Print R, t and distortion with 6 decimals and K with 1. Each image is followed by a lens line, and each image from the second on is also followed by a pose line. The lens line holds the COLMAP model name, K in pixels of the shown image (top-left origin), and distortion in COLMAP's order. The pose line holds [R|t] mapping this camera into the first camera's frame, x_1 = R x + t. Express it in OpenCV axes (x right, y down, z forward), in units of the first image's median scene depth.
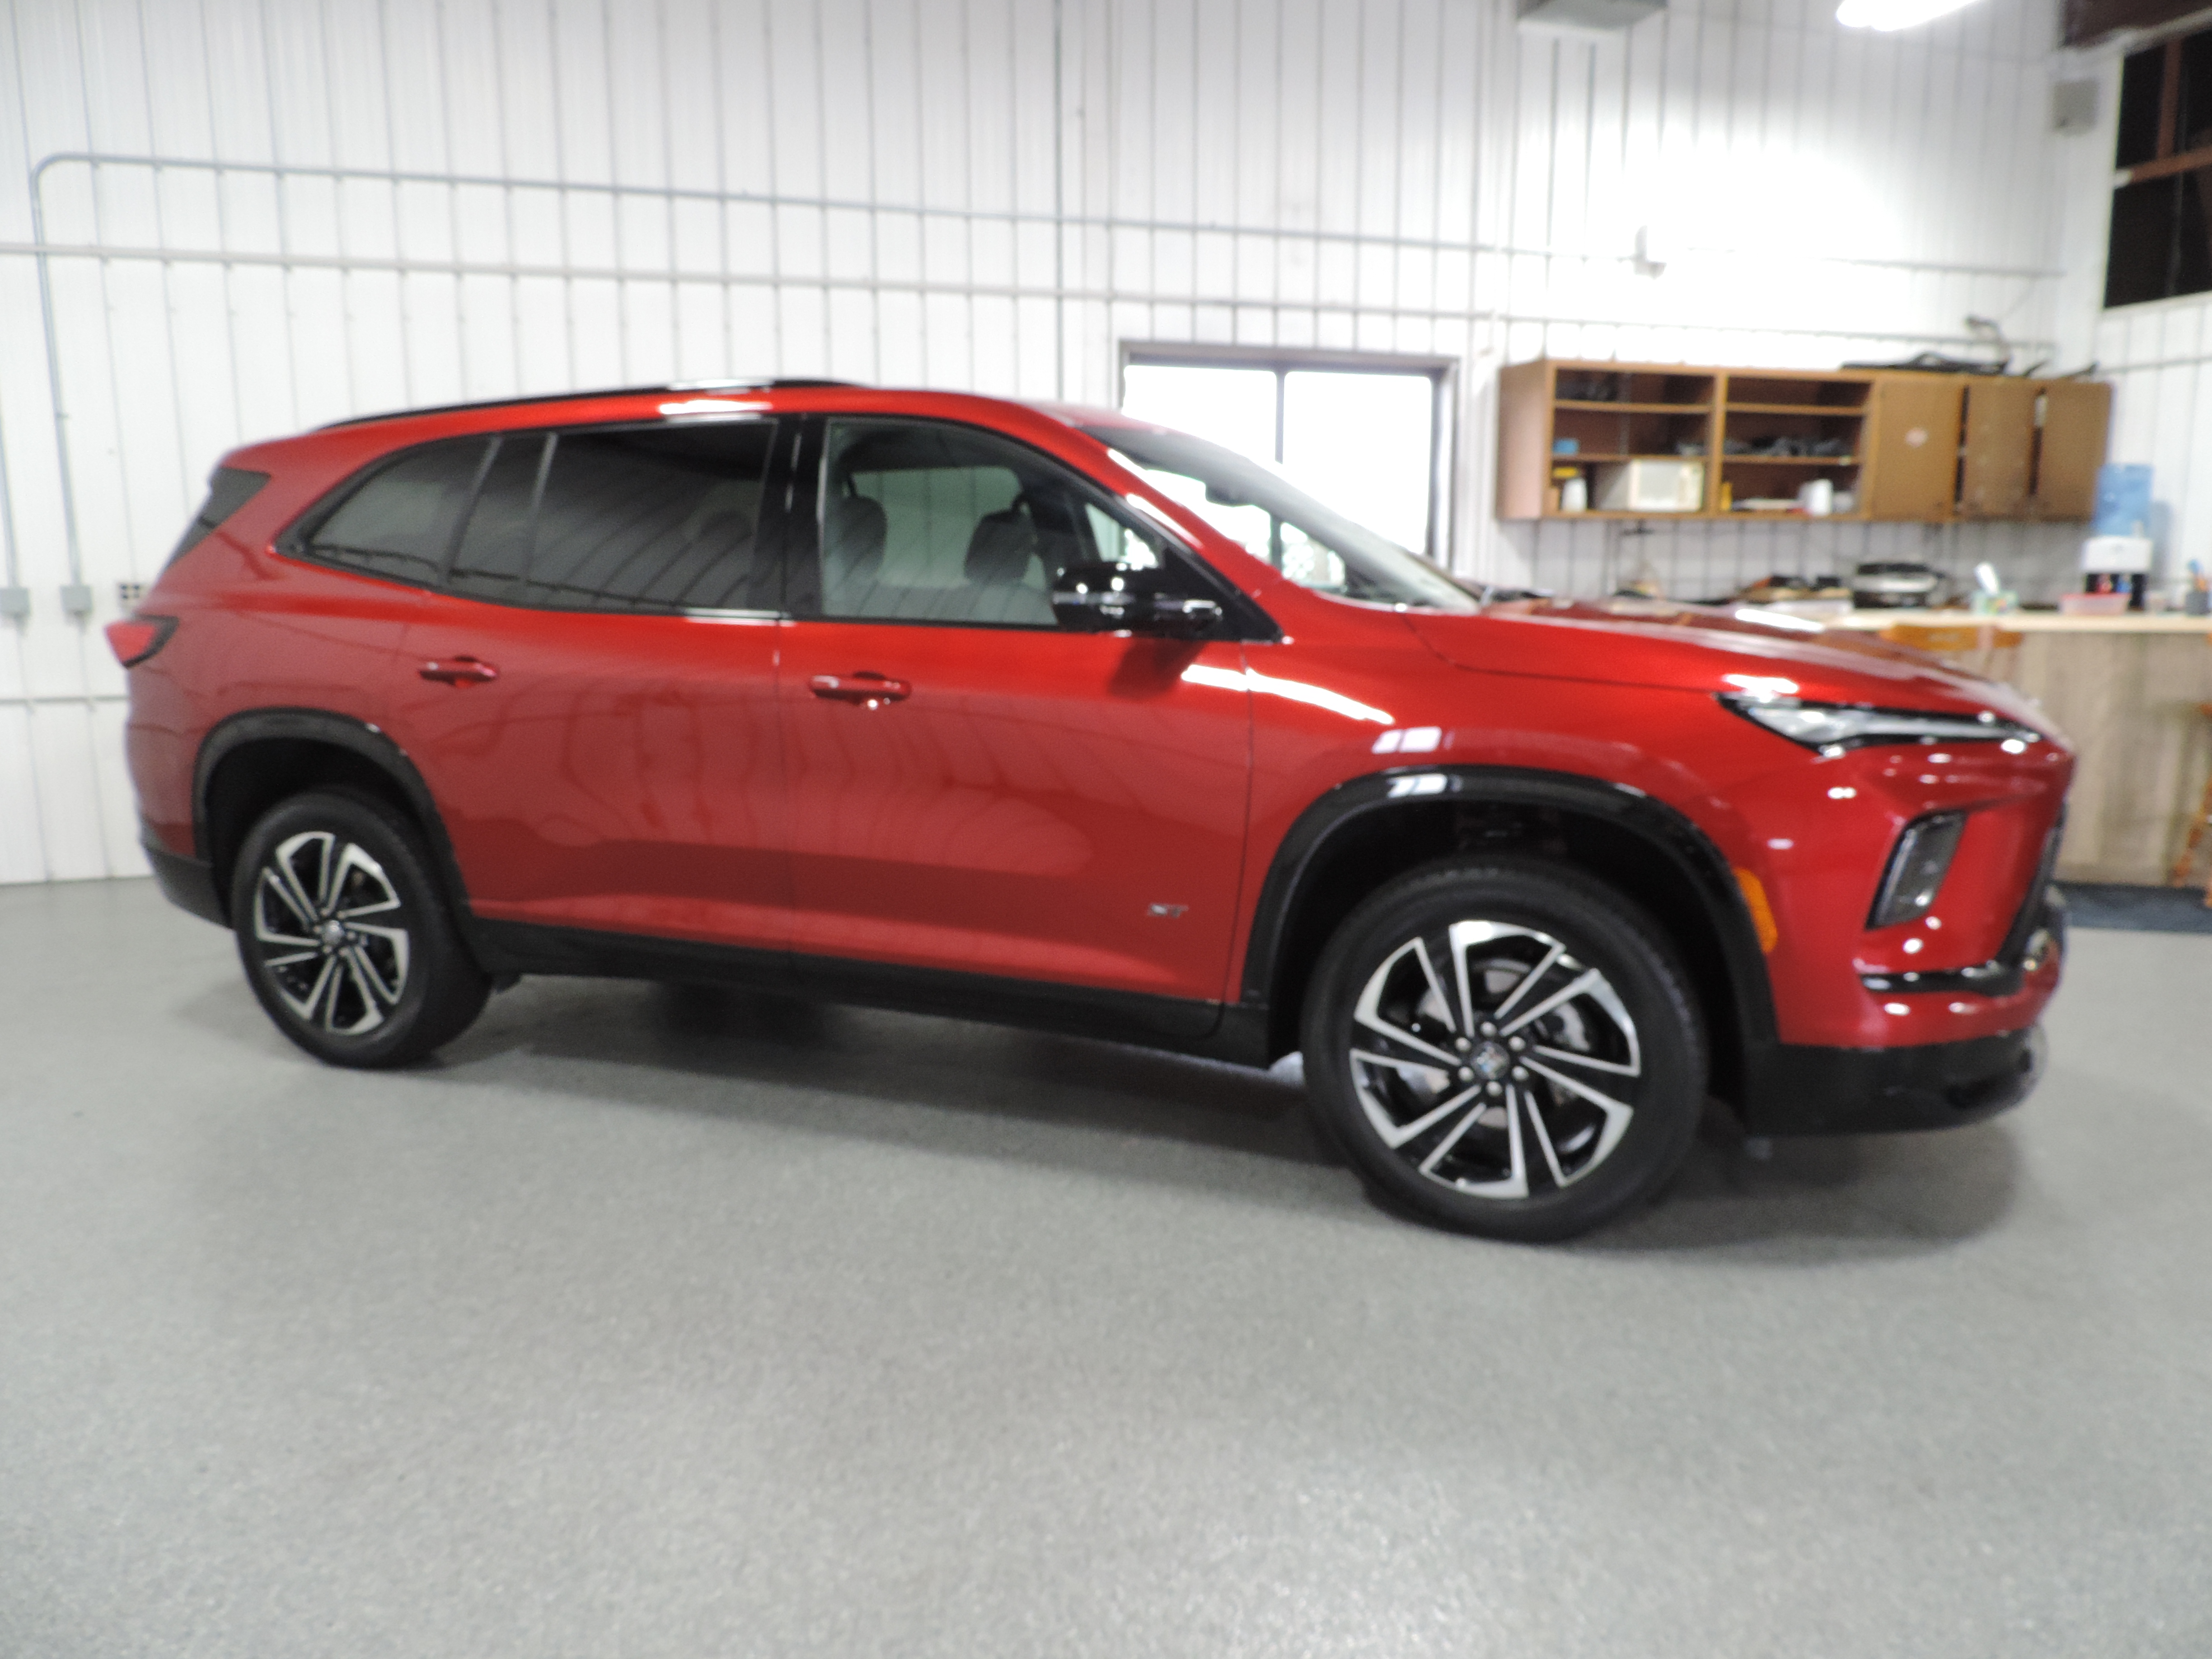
lens RADIAL K [[1568.4, 0, 1106.0], [0, 1568.4, 829.5], [0, 0, 1]] dist [-0.007614, -0.007674]
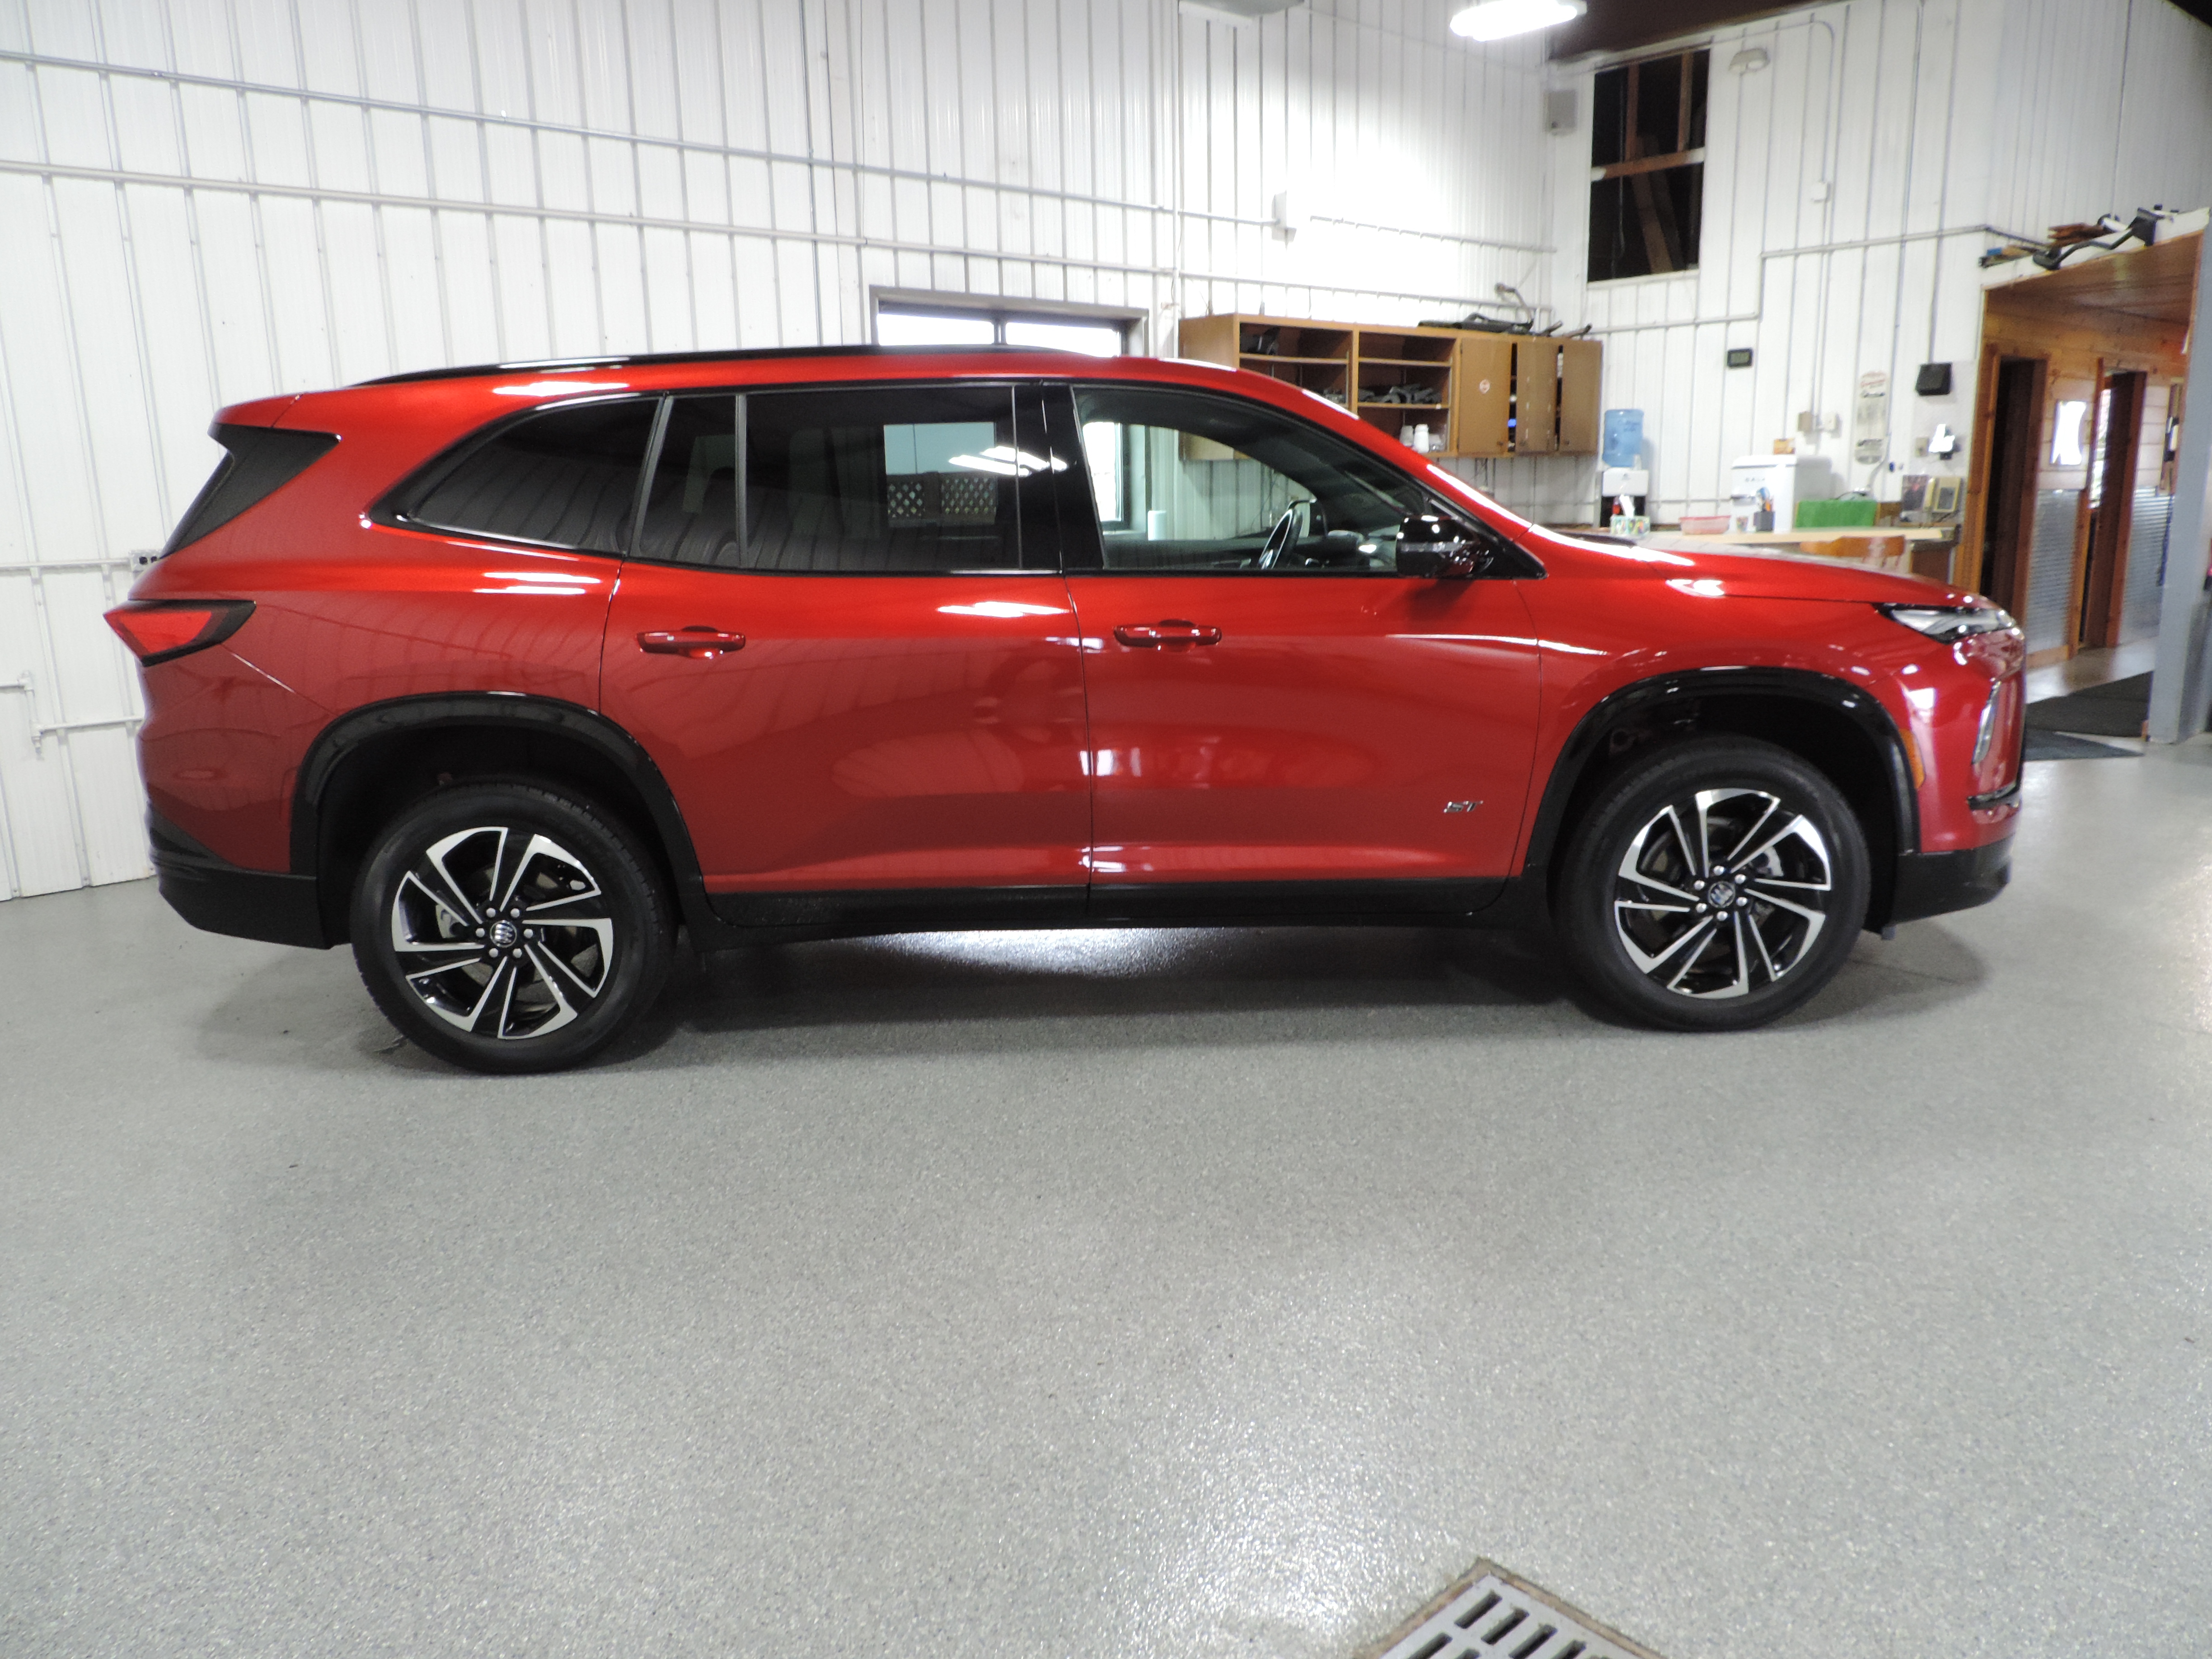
lens RADIAL K [[1607.6, 0, 1108.2], [0, 1607.6, 806.2], [0, 0, 1]] dist [-0.007496, -0.000541]
pose [[0.913651, -0.094546, 0.395351, -0.290836], [0.084658, 0.995506, 0.042426, -0.010297], [-0.397585, -0.005293, 0.917550, -0.010894]]
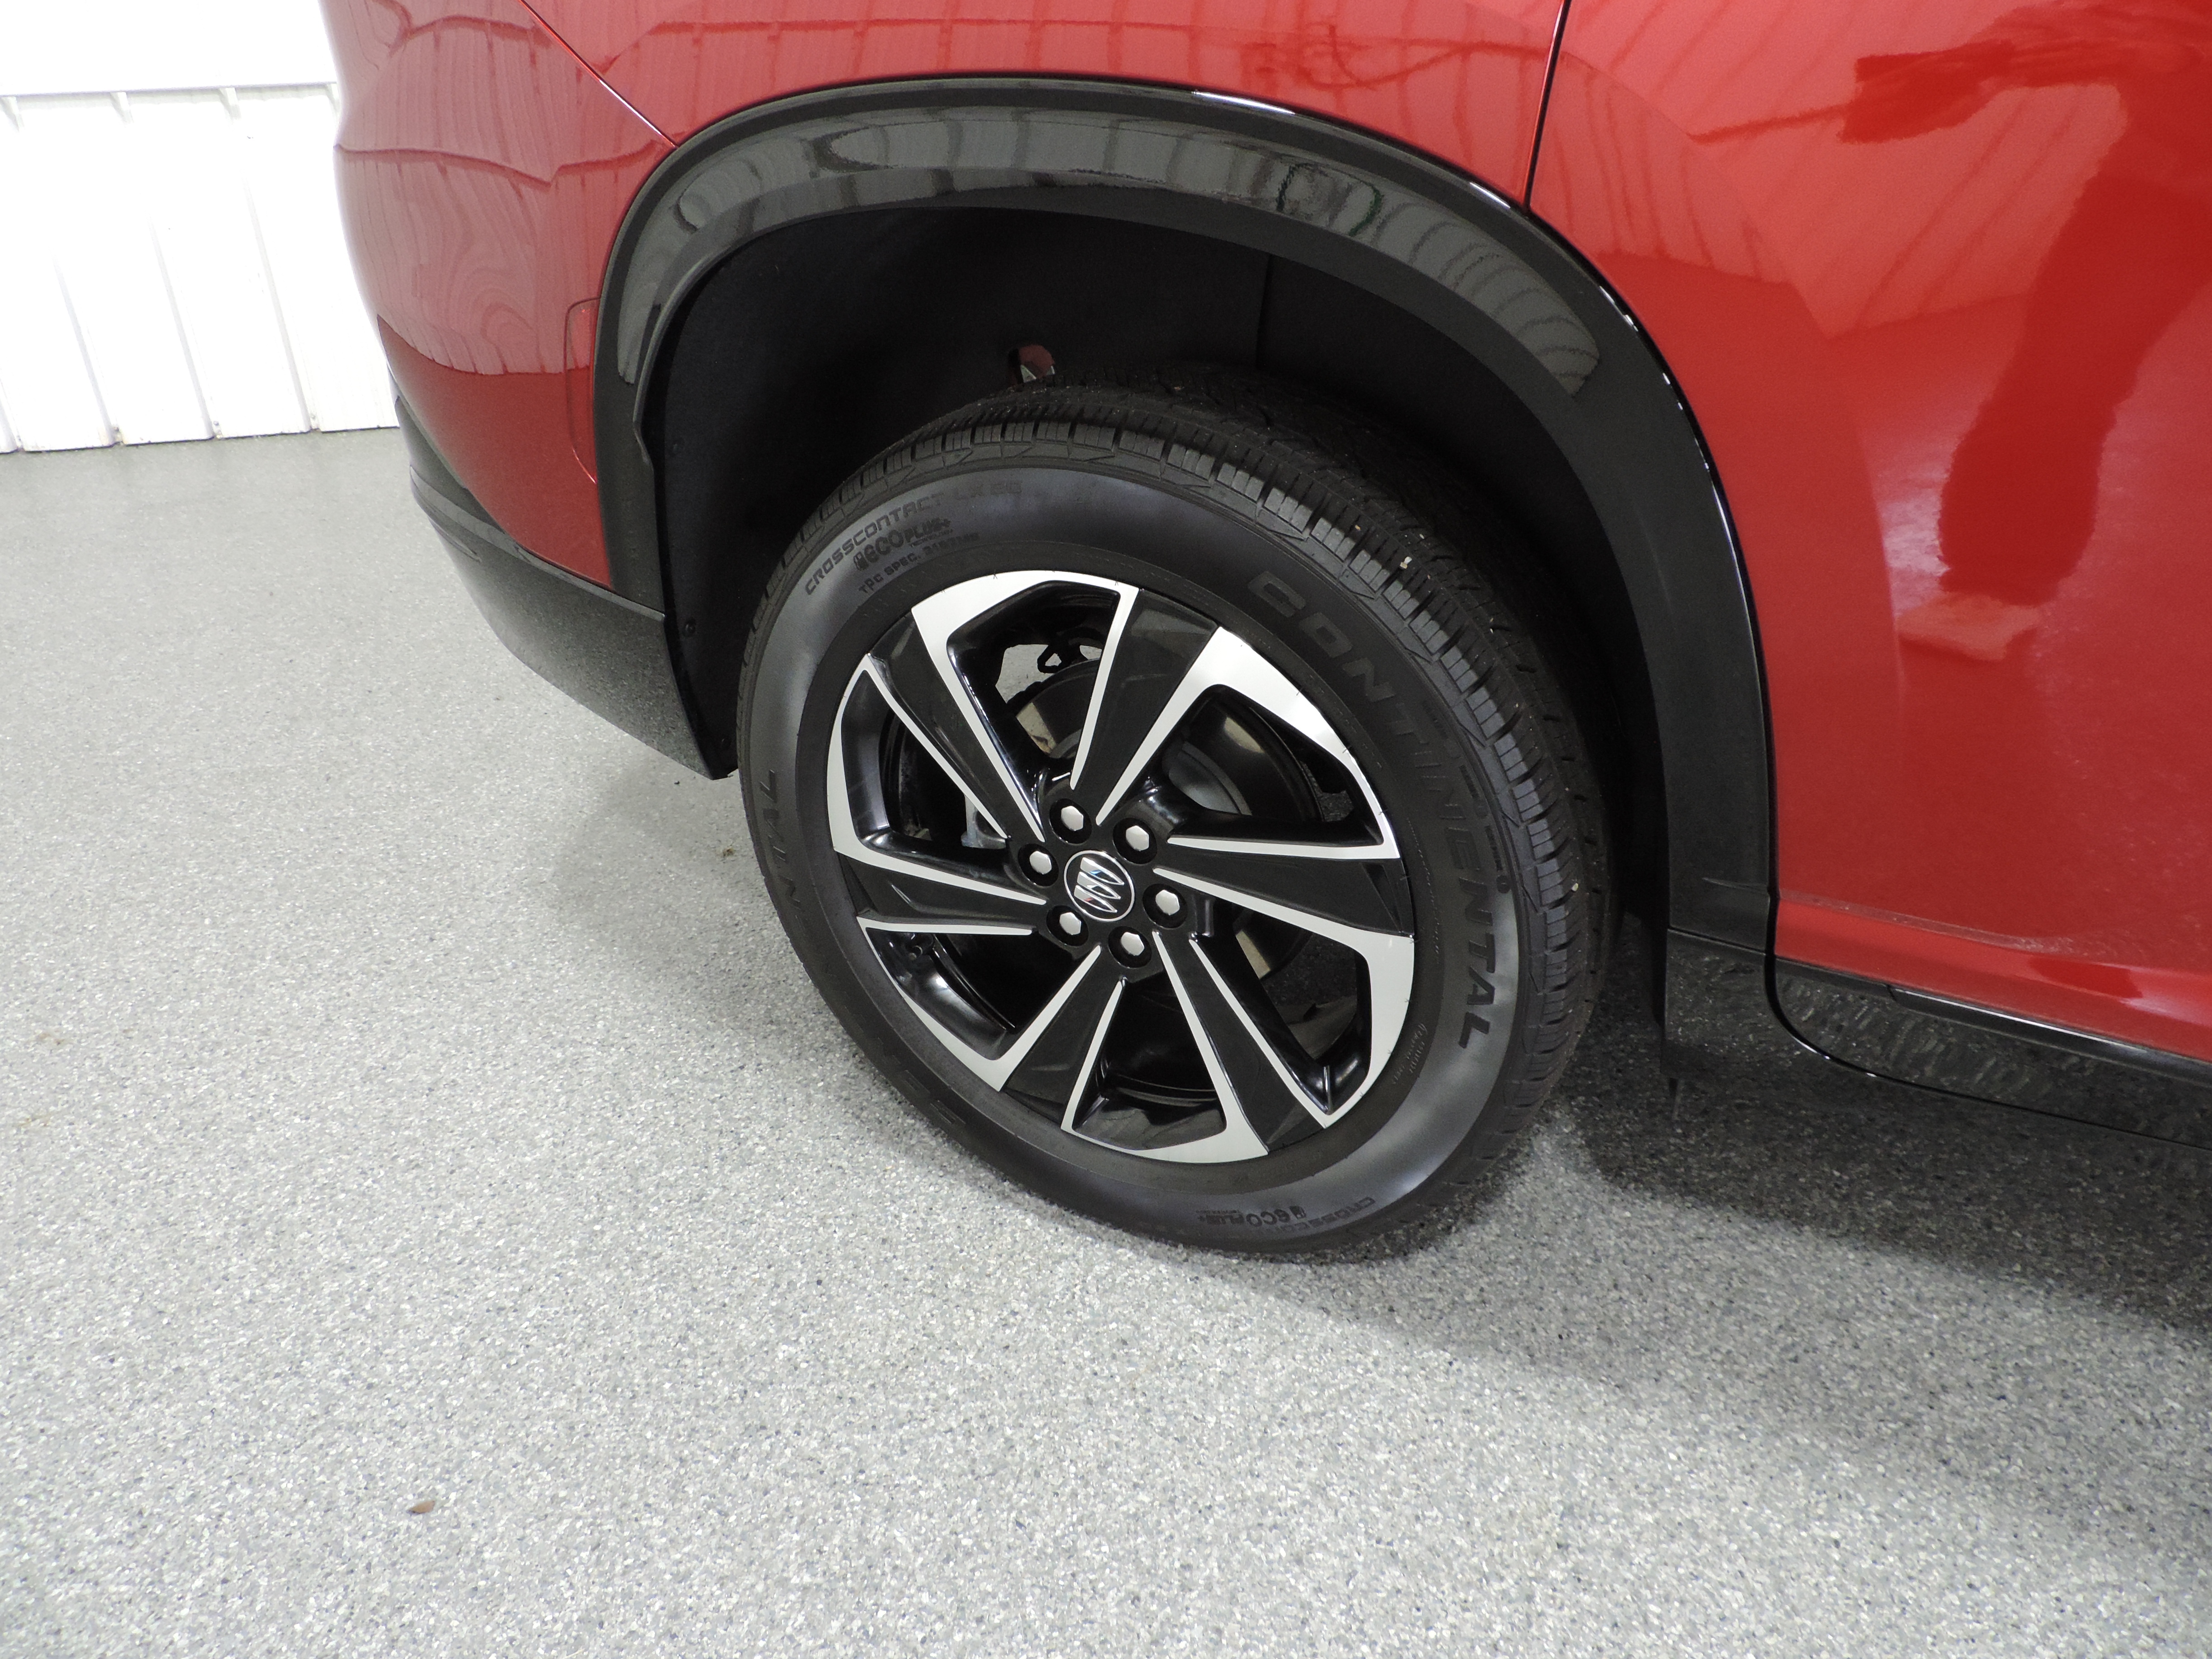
lens RADIAL K [[1568.4, 0, 1106.0], [0, 1568.4, 829.5], [0, 0, 1]] dist [-0.007614, -0.007674]
pose [[0.994963, 0.048301, -0.087833, -0.252955], [-0.015102, 0.938476, 0.345013, -0.027566], [0.099094, -0.341949, 0.934479, 0.386905]]
